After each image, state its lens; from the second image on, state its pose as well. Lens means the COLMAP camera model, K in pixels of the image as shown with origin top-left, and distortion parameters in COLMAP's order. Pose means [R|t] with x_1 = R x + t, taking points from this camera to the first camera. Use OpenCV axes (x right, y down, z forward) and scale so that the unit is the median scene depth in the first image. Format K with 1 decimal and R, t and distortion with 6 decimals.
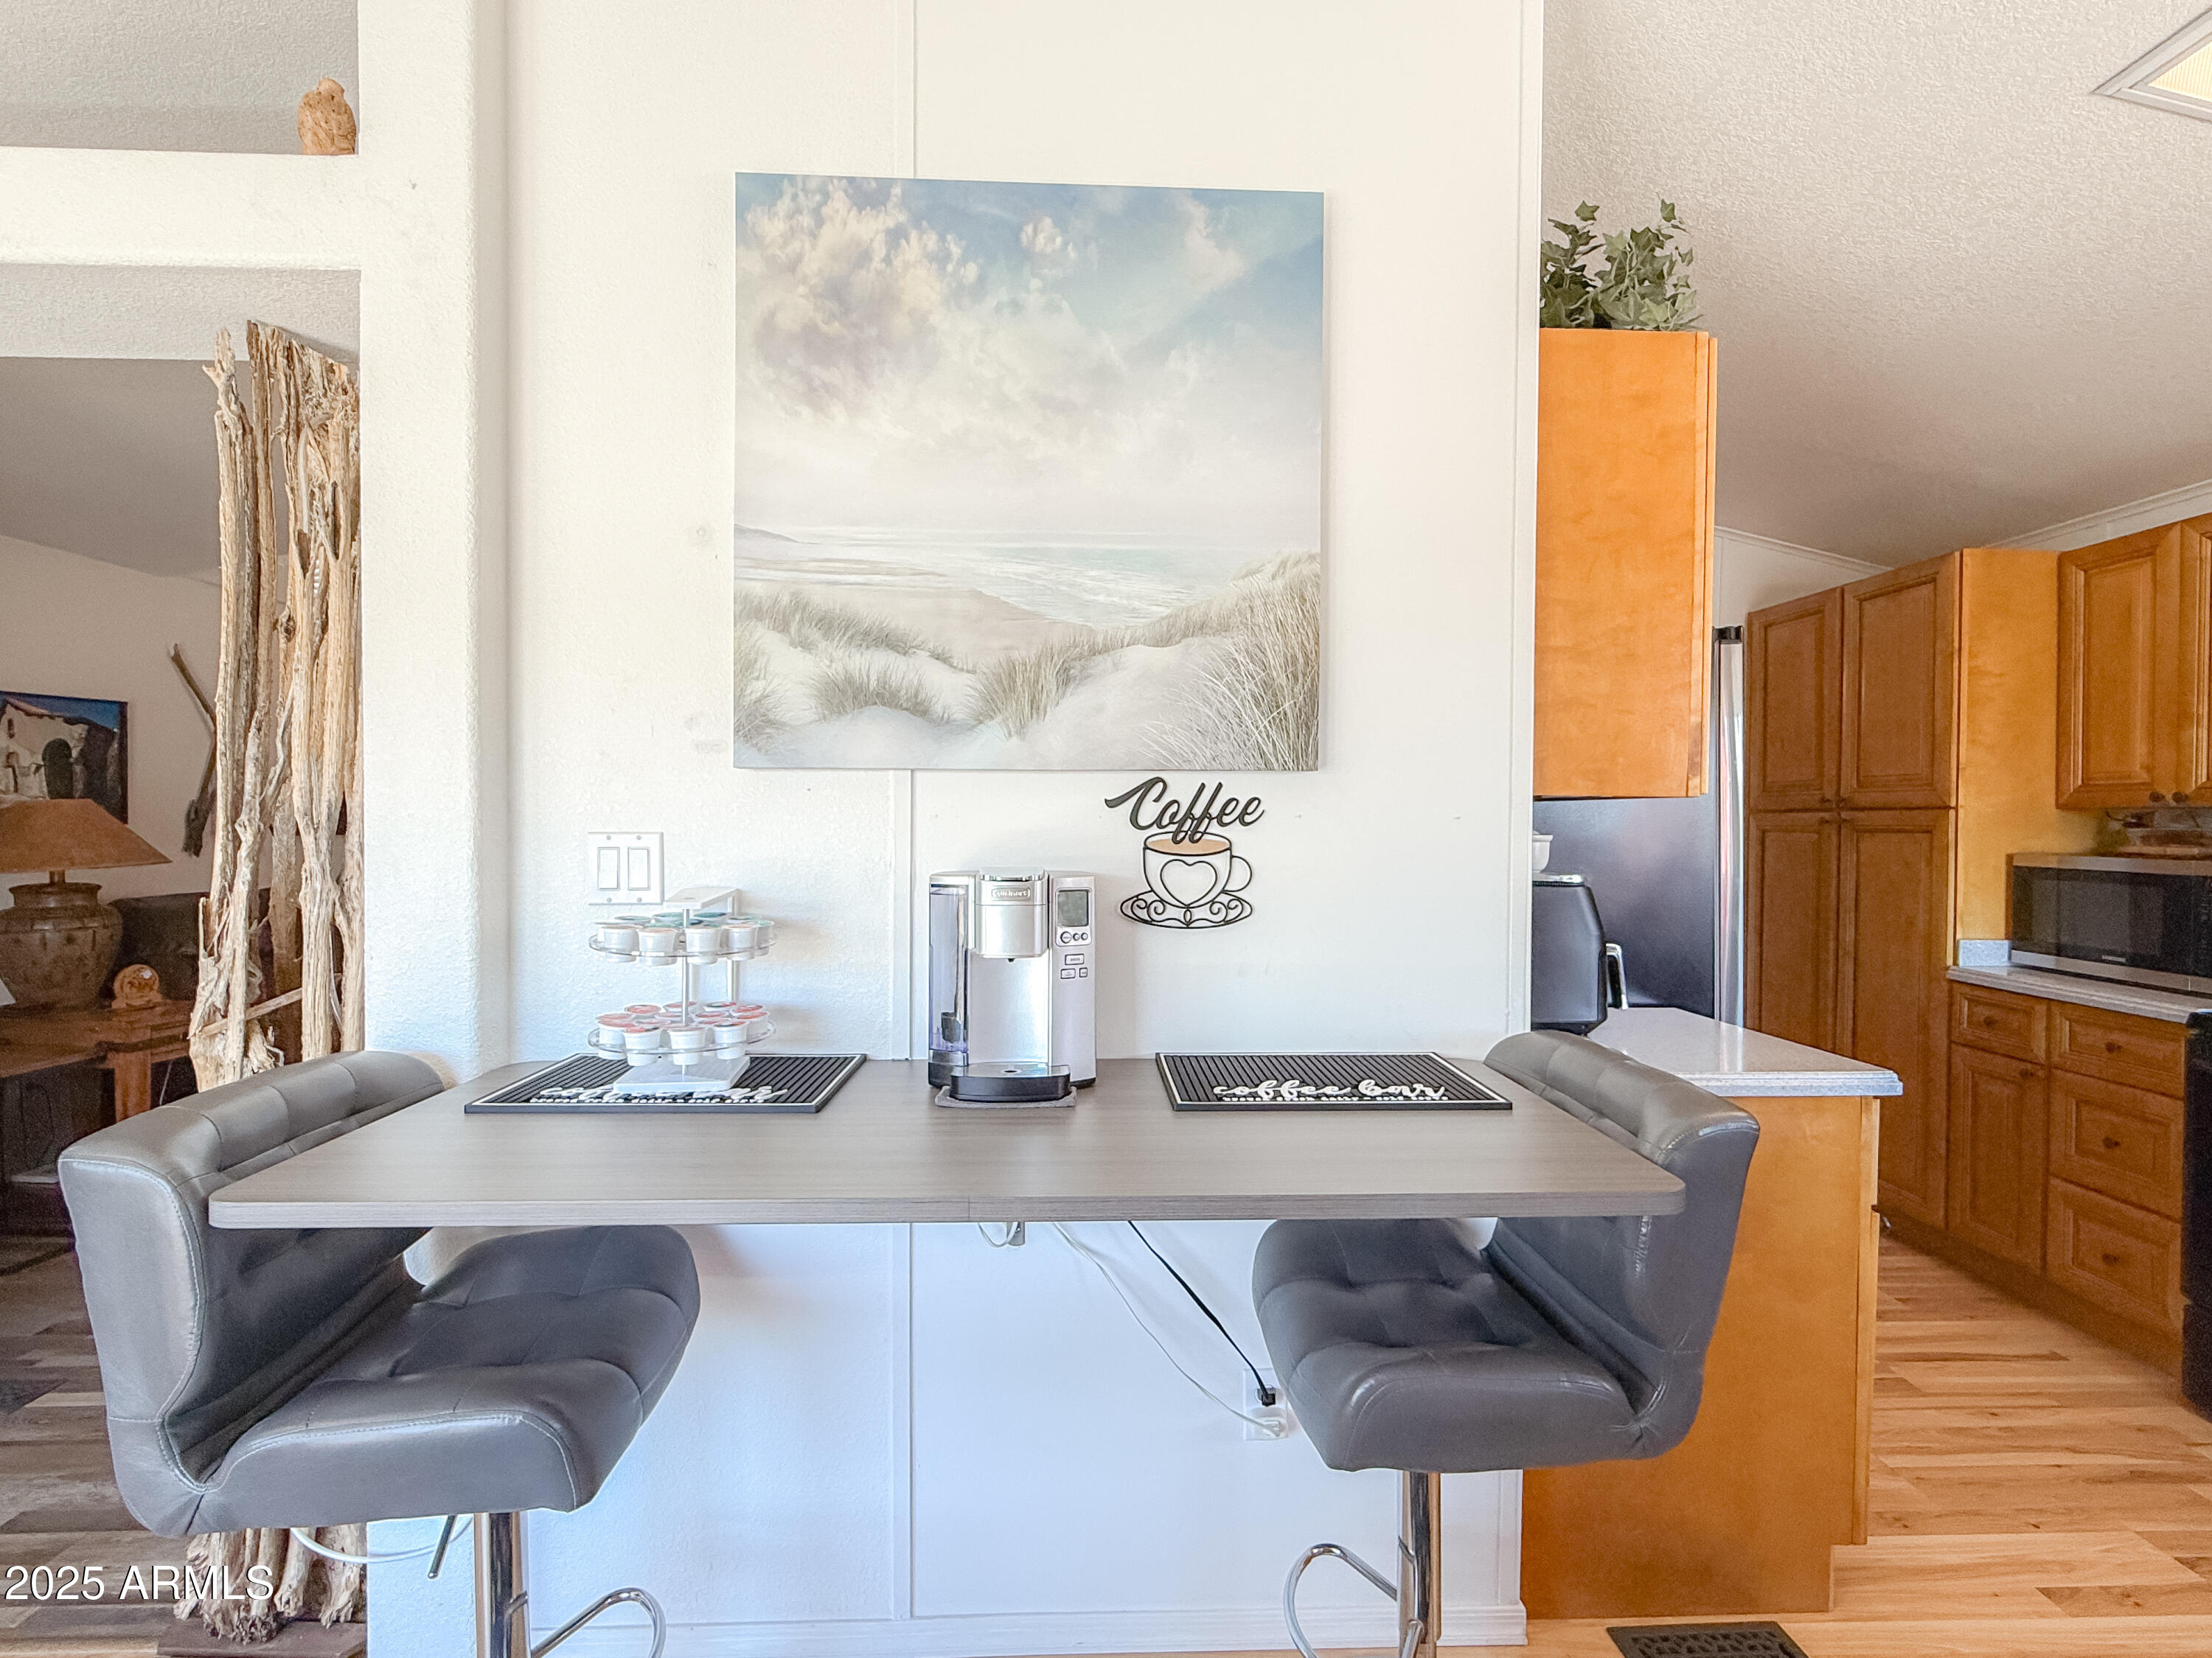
lens RADIAL K [[1045.2, 0, 1095.8], [0, 1045.2, 833.7], [0, 0, 1]] dist [-0.000066, 0.000192]
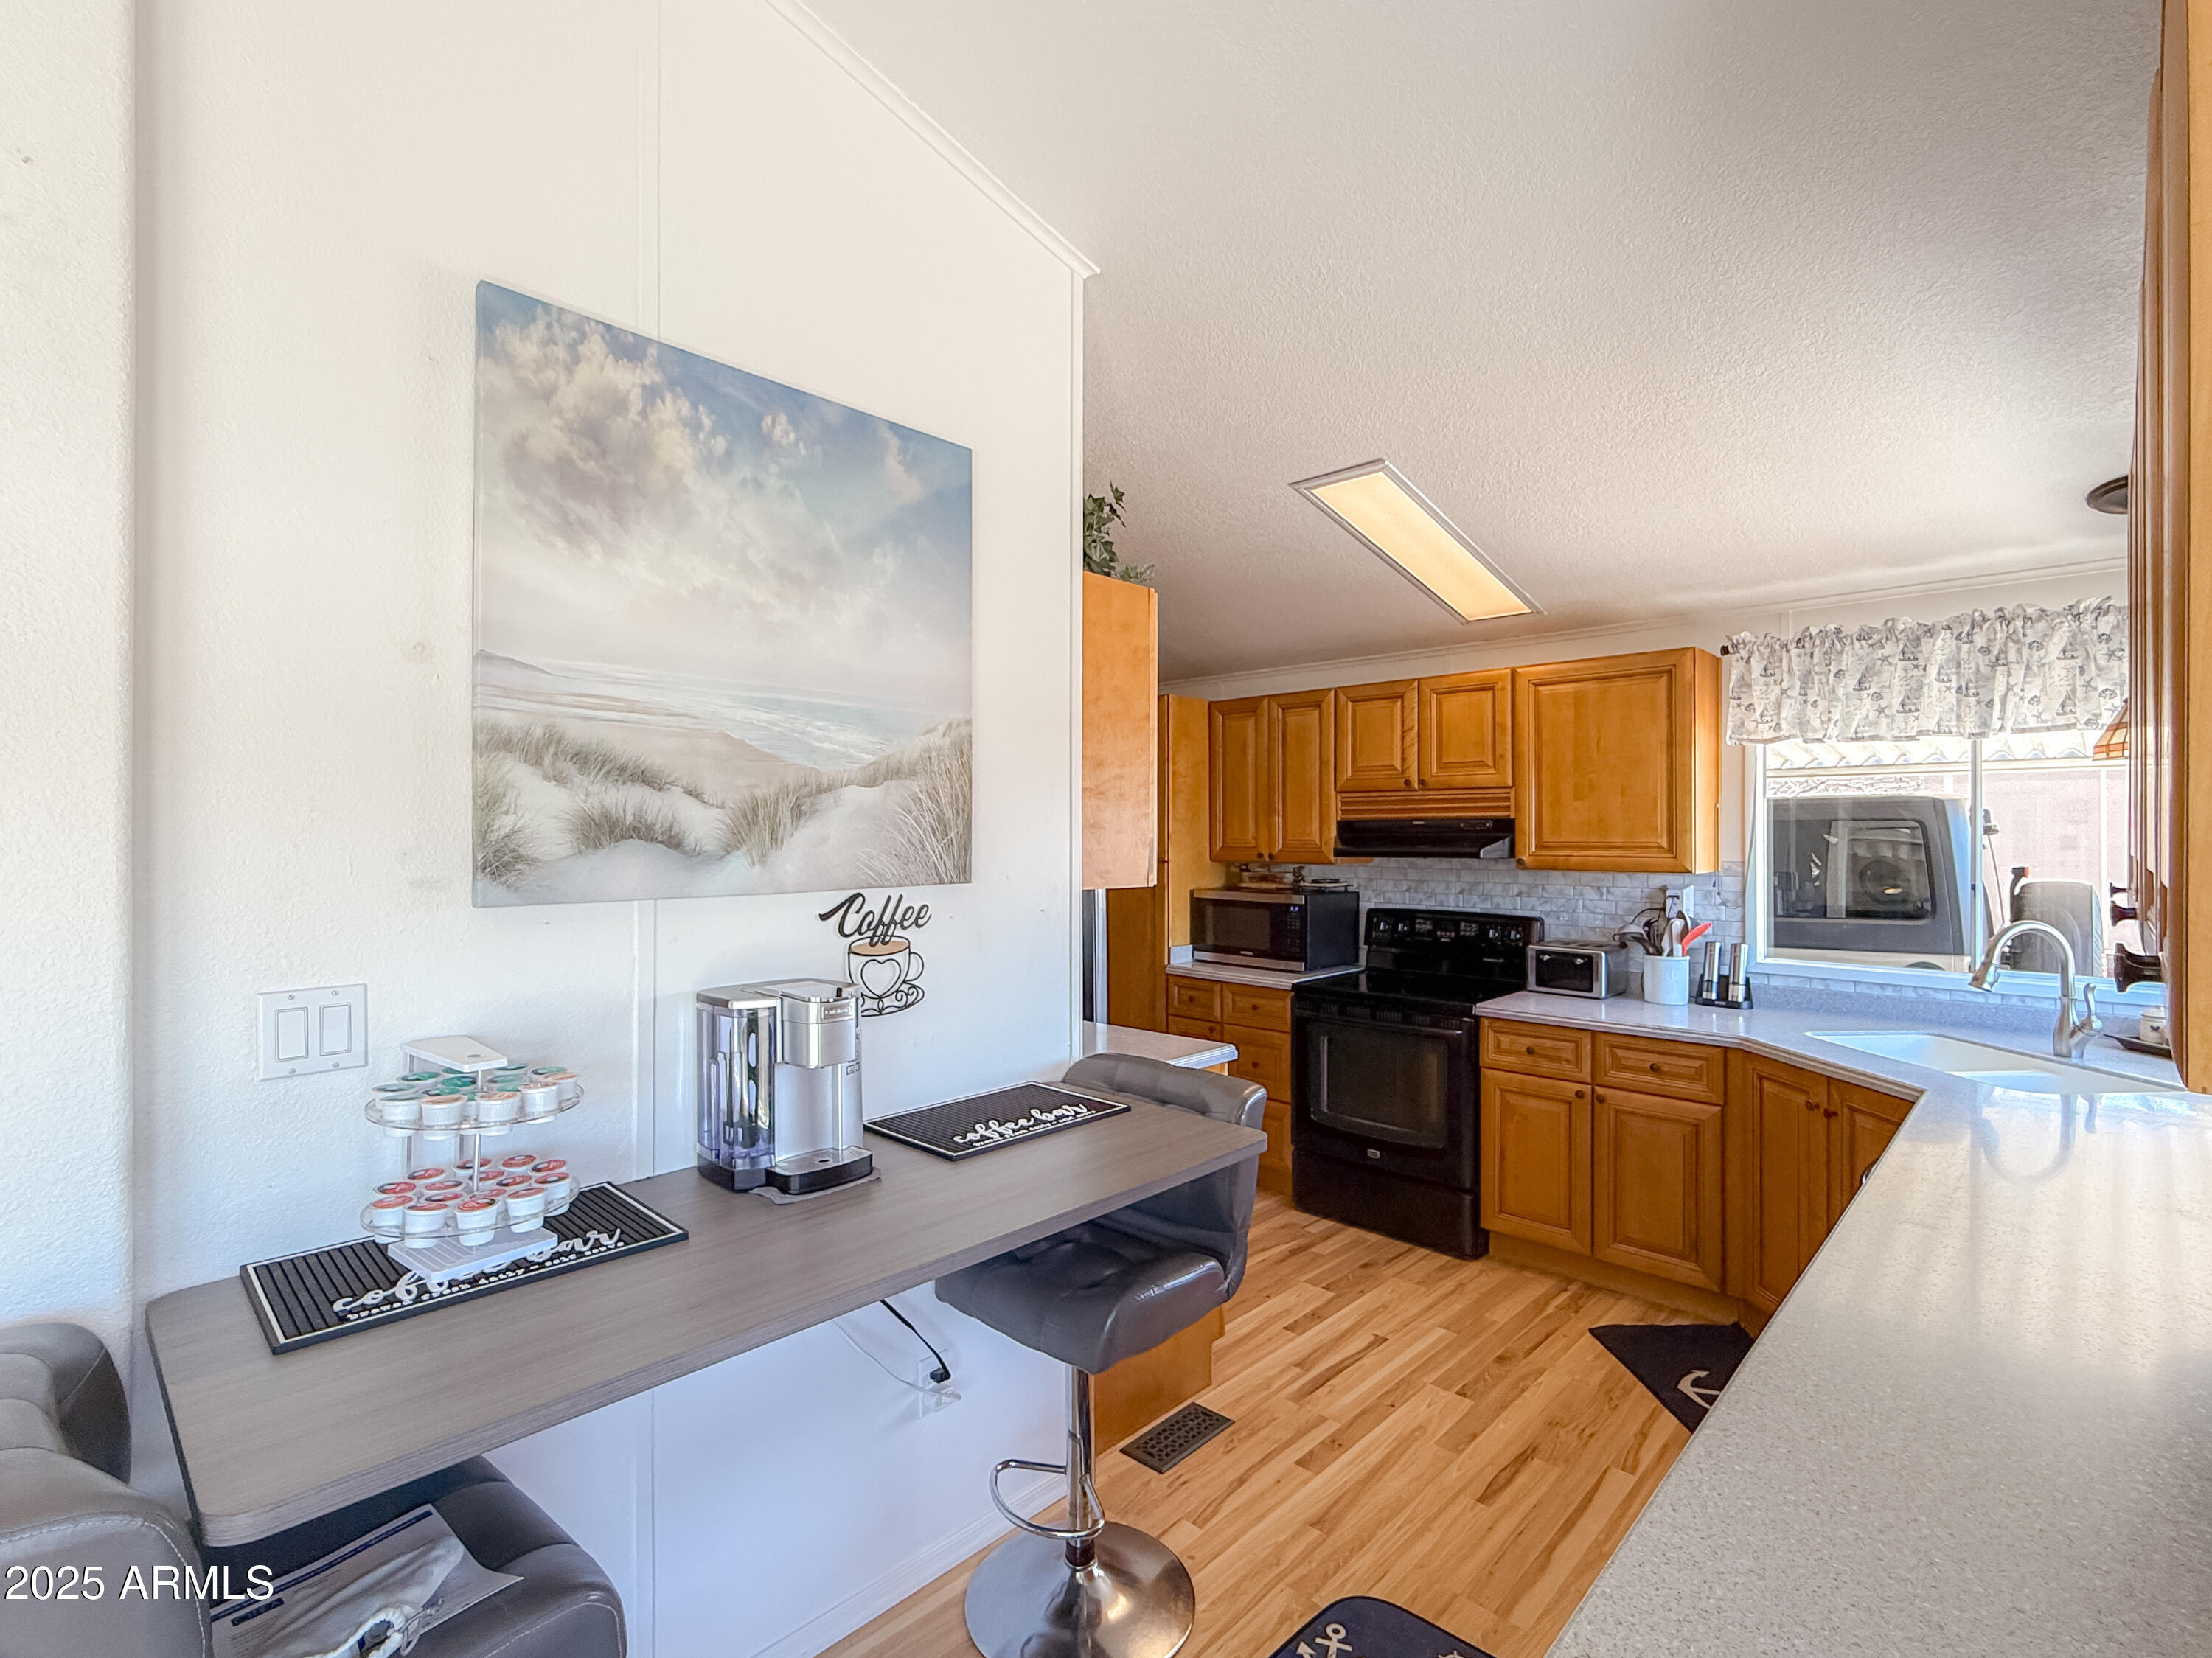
lens RADIAL K [[1045.2, 0, 1102.8], [0, 1045.2, 827.9], [0, 0, 1]] dist [-0.000066, 0.000192]
pose [[0.715666, -0.005423, 0.698422, -0.578181], [0.015767, 0.999840, -0.008393, -0.113928], [-0.698265, 0.017019, 0.715637, -0.059356]]
